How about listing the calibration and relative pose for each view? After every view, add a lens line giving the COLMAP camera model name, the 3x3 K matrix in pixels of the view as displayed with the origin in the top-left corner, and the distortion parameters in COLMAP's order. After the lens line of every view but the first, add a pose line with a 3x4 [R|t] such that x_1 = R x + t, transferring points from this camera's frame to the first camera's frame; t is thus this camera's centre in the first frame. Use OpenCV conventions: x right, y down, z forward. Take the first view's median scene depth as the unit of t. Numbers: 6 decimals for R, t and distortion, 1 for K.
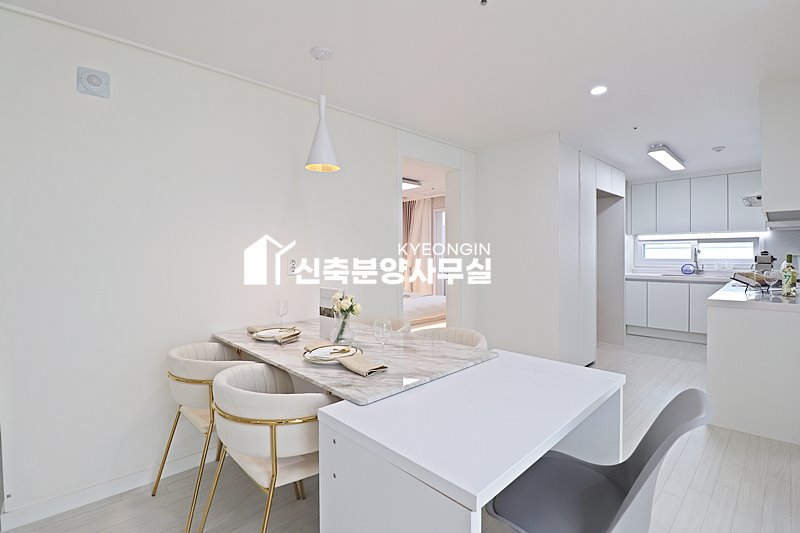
lens RADIAL K [[367.8, 0, 404.7], [0, 367.8, 259.5], [0, 0, 1]] dist [0.000727, -0.014167]
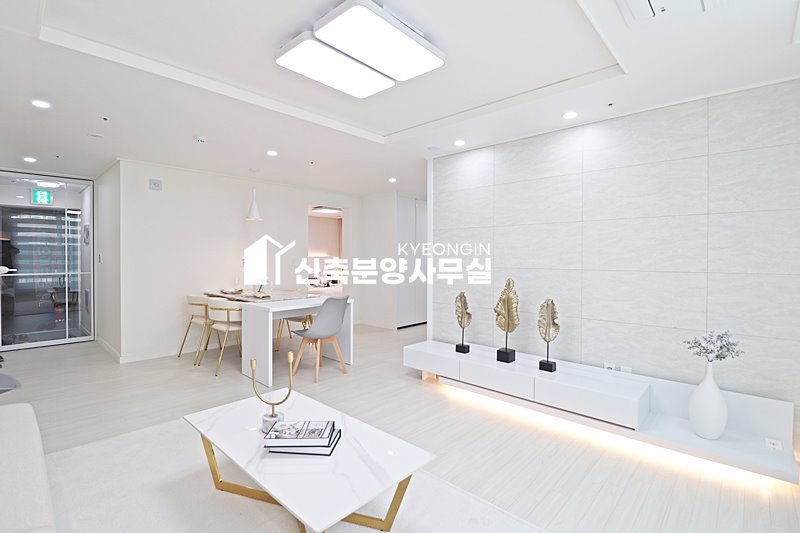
lens RADIAL K [[370.0, 0, 403.5], [0, 370.0, 259.1], [0, 0, 1]] dist [-0.000177, -0.013017]
pose [[0.998668, 0.005716, 0.051283, 0.248107], [-0.005307, 0.999953, -0.008100, 0.006834], [-0.051326, 0.007817, 0.998651, -0.569358]]
